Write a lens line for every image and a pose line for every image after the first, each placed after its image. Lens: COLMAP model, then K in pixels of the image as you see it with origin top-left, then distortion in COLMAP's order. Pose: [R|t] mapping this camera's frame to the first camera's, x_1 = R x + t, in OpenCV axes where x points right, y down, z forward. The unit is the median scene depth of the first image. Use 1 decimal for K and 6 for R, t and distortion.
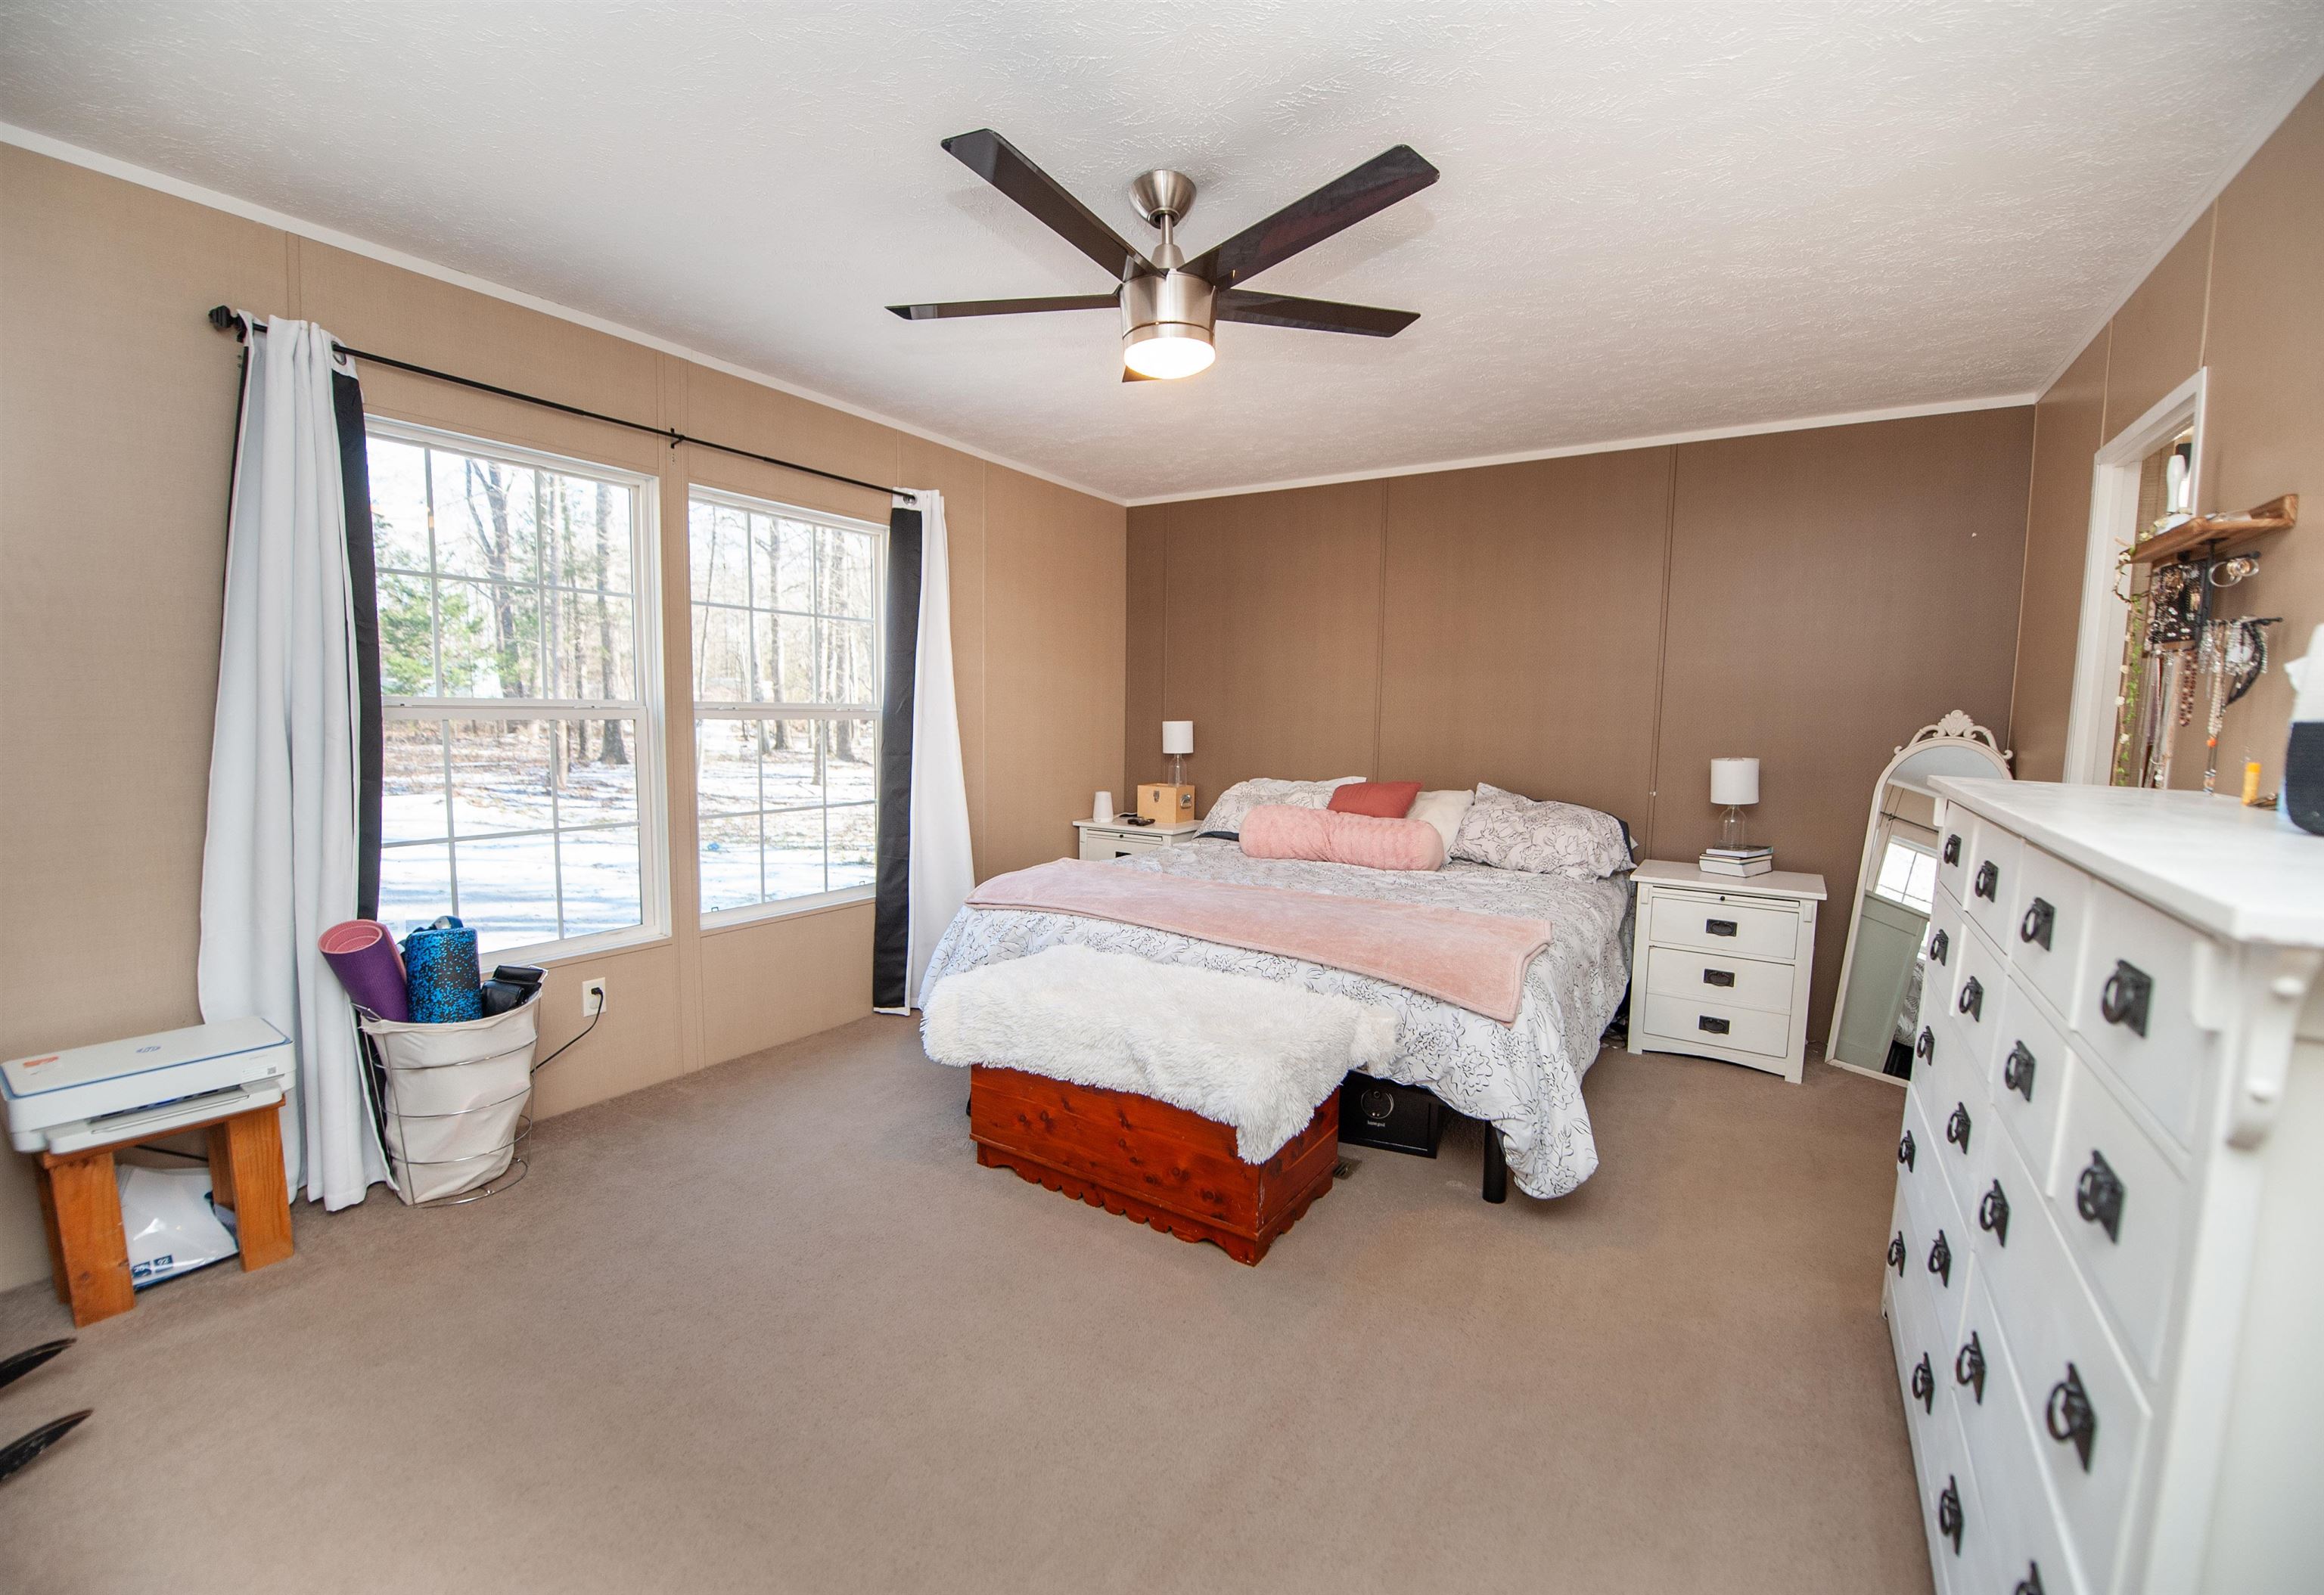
lens RADIAL K [[956.8, 0, 1173.0], [0, 956.8, 789.8], [0, 0, 1]] dist [-0.002074, -0.015708]
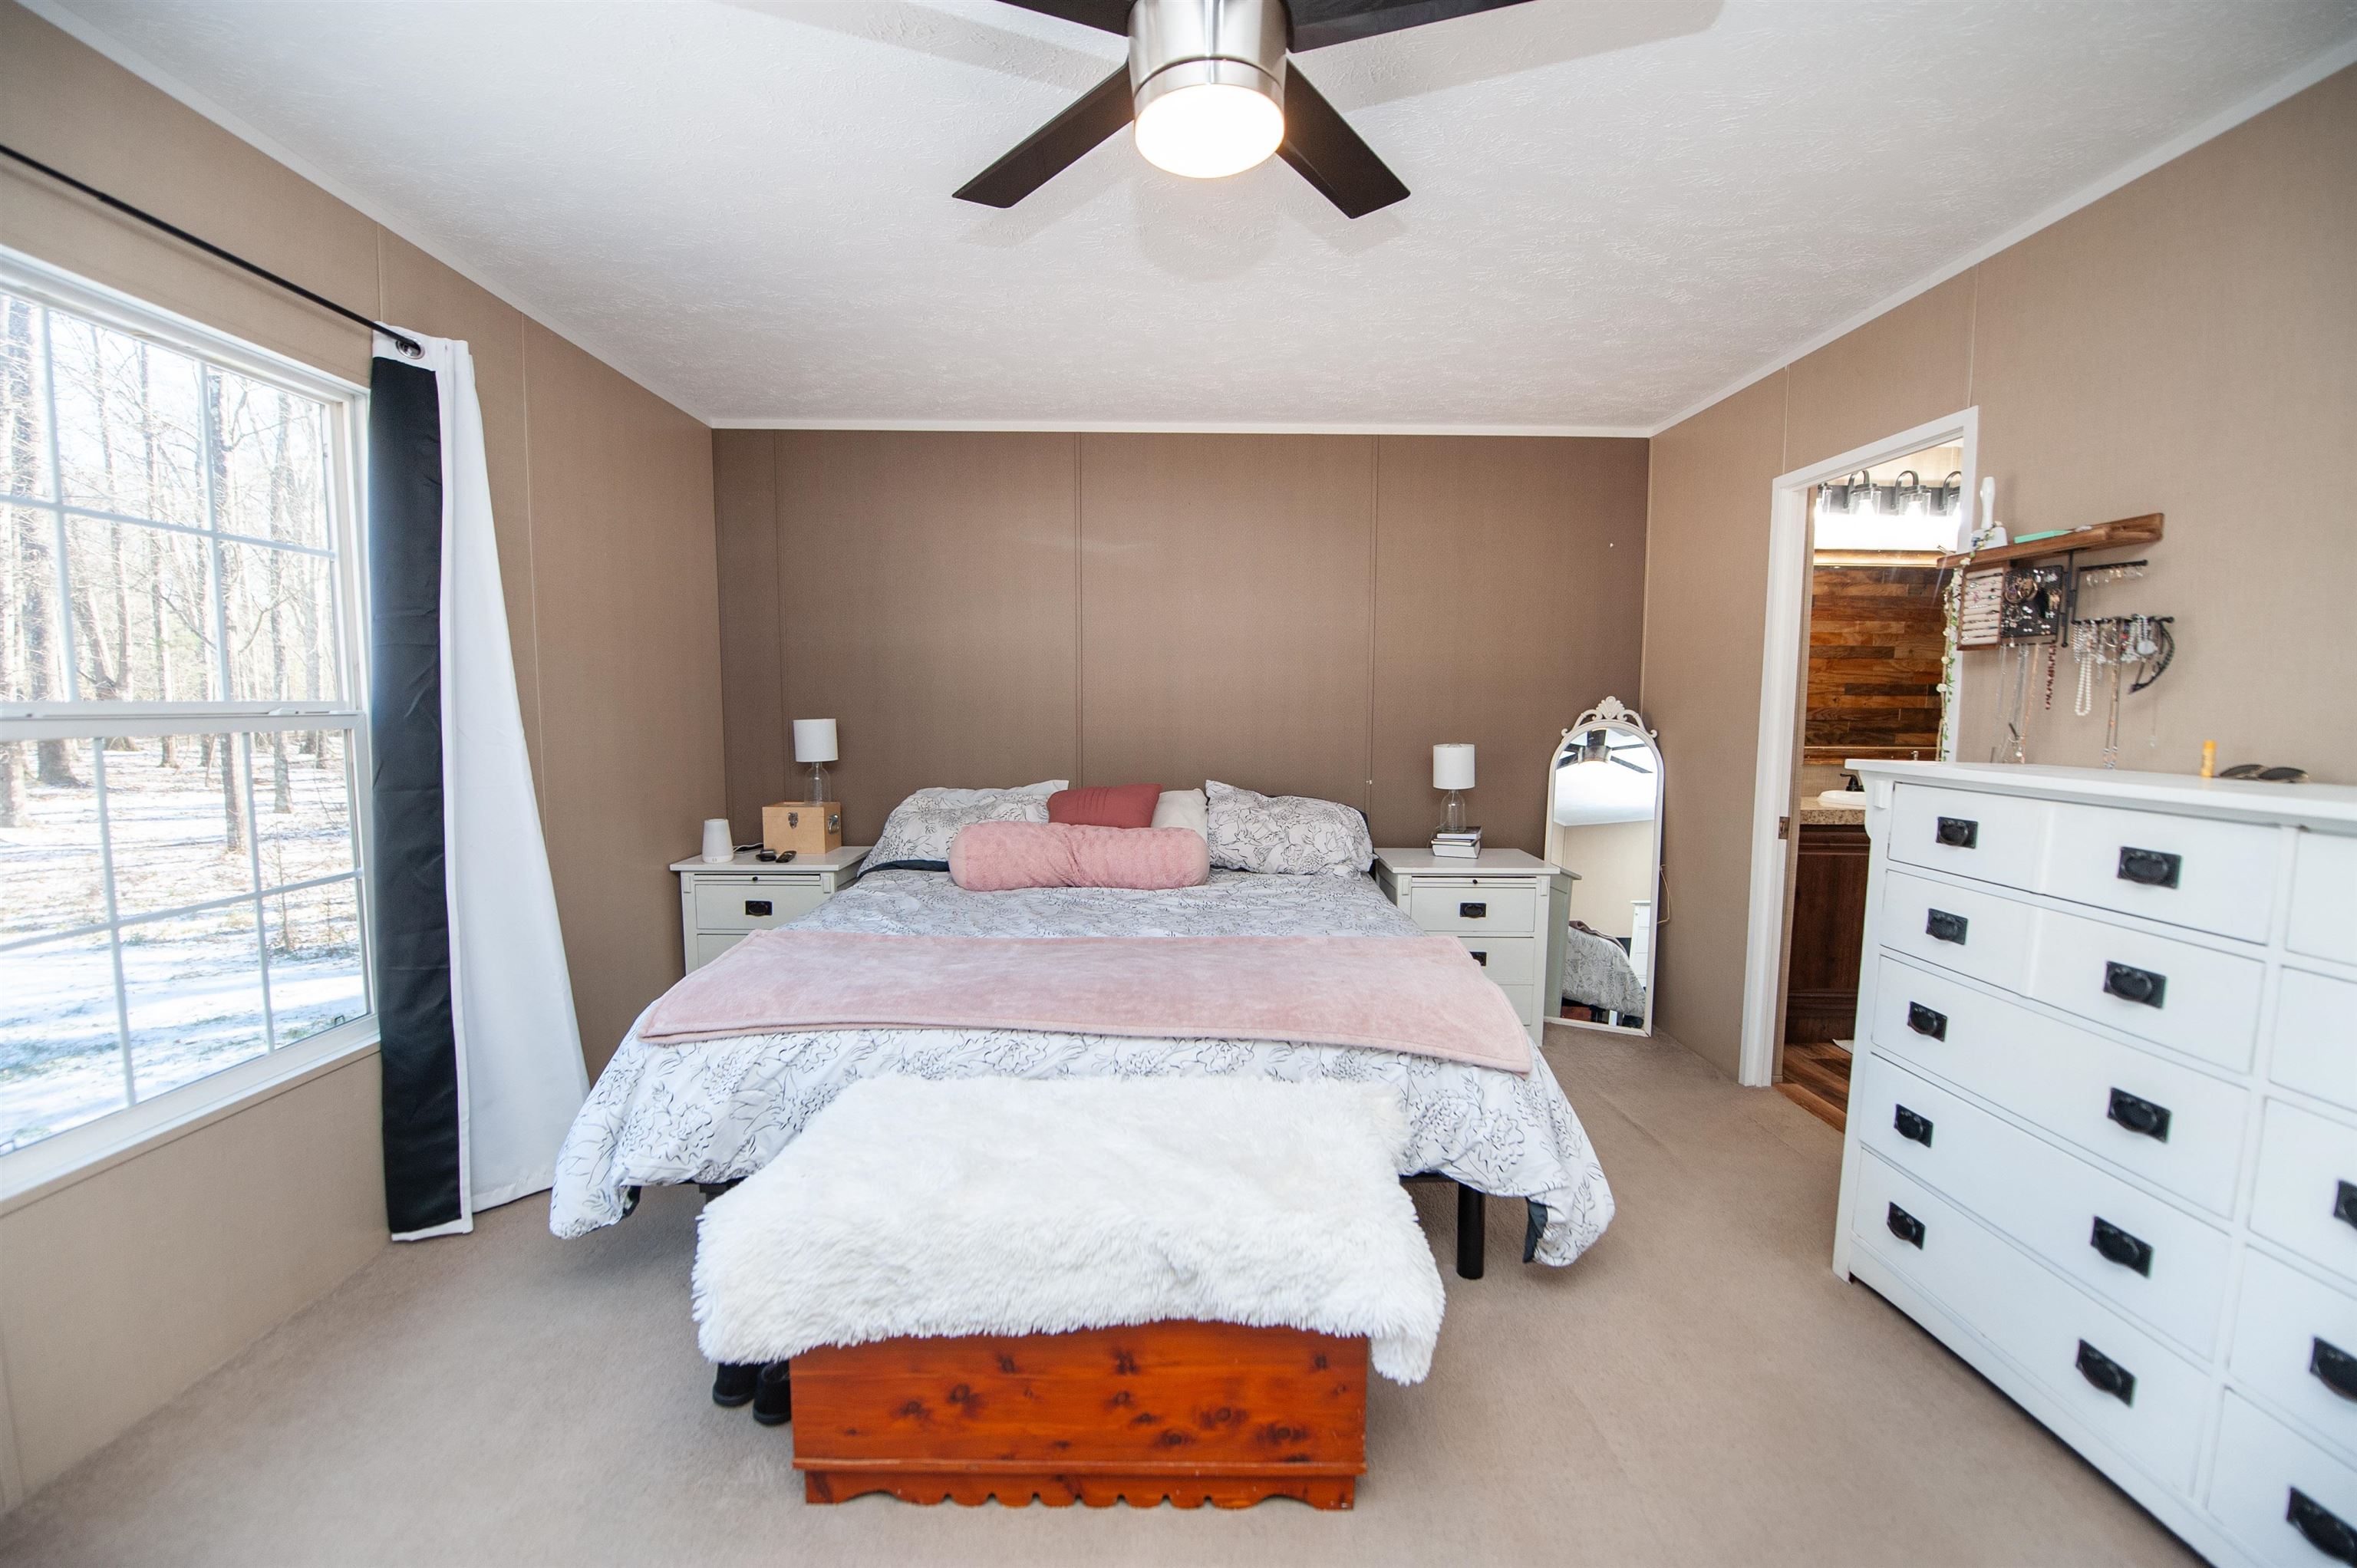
lens RADIAL K [[935.8, 0, 1183.5], [0, 935.8, 785.3], [0, 0, 1]] dist [-0.013672, -0.004528]
pose [[0.839141, -0.058659, 0.540741, -0.223584], [0.054410, 0.998234, 0.023853, -0.030605], [-0.541185, 0.009406, 0.840851, 0.316369]]
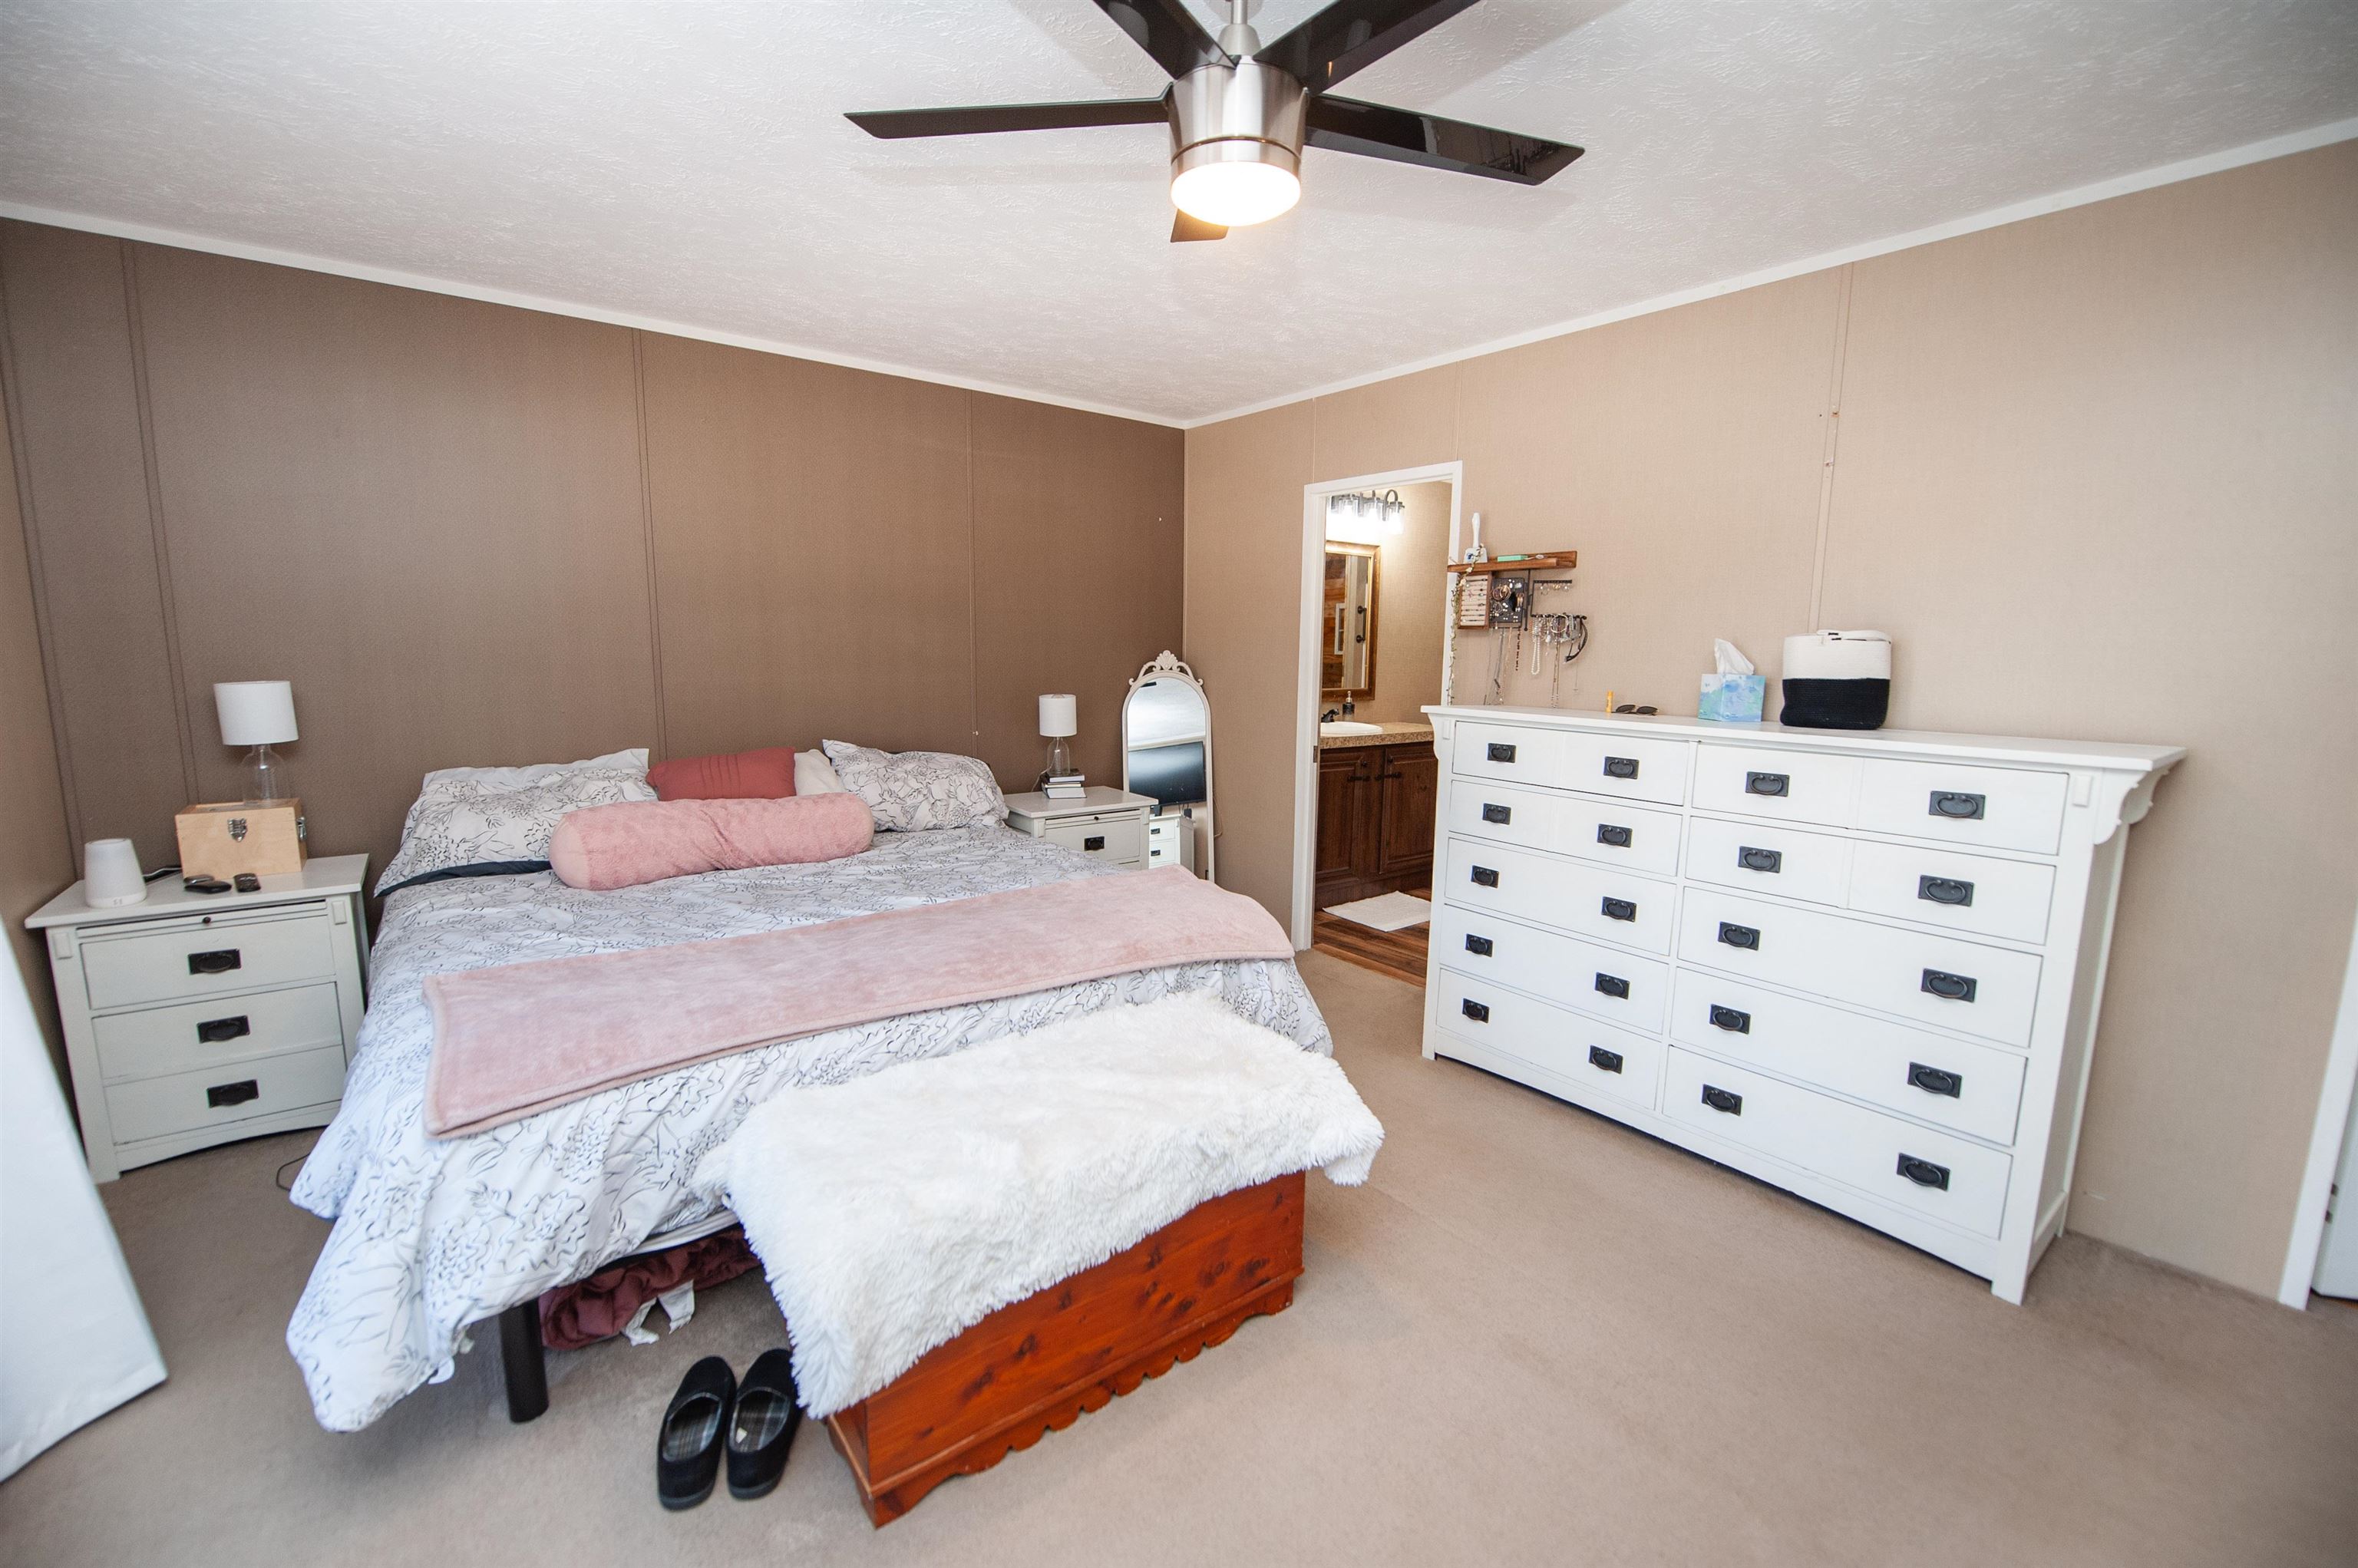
lens RADIAL K [[957.5, 0, 1179.0], [0, 957.5, 784.0], [0, 0, 1]] dist [-0.016741, -0.002953]
pose [[0.339473, -0.145914, 0.929229, -0.453924], [0.070240, 0.989069, 0.129650, -0.069308], [-0.937990, 0.021256, 0.346011, 0.496412]]
